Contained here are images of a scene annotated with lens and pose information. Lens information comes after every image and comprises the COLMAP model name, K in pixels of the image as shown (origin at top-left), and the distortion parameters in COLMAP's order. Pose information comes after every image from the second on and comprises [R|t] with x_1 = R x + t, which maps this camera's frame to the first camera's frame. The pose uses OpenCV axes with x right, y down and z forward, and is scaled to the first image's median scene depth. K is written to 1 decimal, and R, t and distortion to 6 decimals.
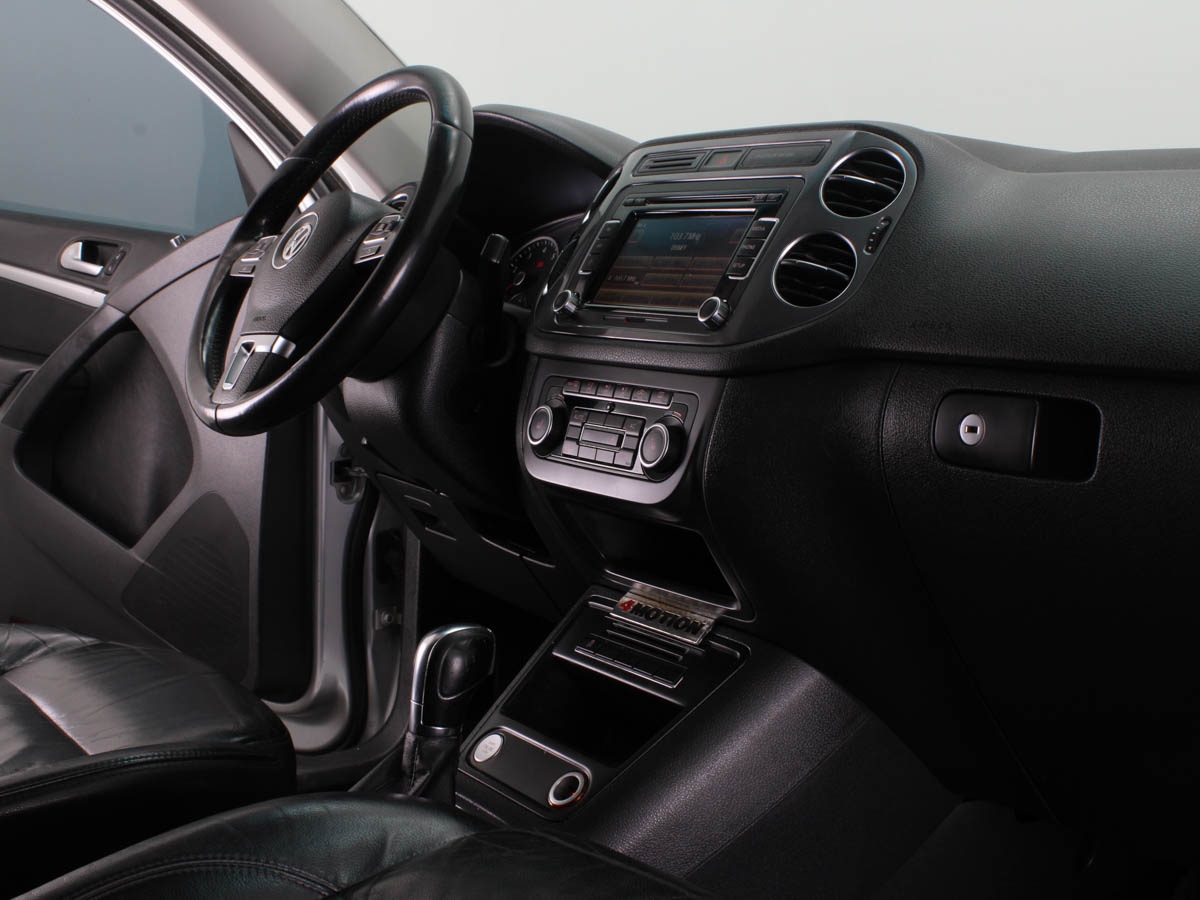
lens RADIAL K [[1488.4, 0, 574.7], [0, 1488.4, 455.1], [0, 0, 1]] dist [-0.175787, 0.000000]
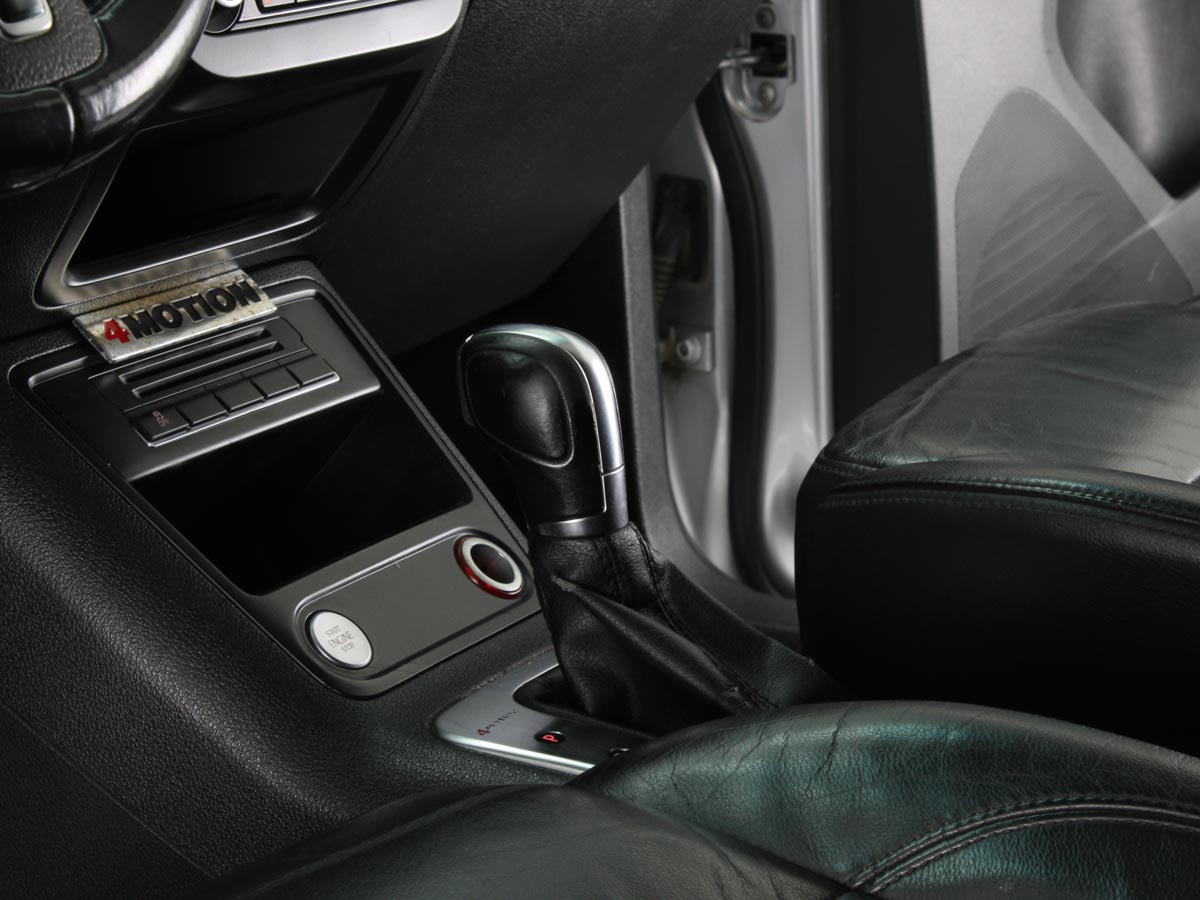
lens RADIAL K [[3016.6, 0, 606.3], [0, 3016.6, 448.1], [0, 0, 1]] dist [-0.038913, 0.000000]
pose [[-0.428024, -0.234288, 0.872871, -0.945318], [0.123380, 0.941624, 0.313243, -0.160006], [-0.895306, 0.241771, -0.374131, 1.279234]]
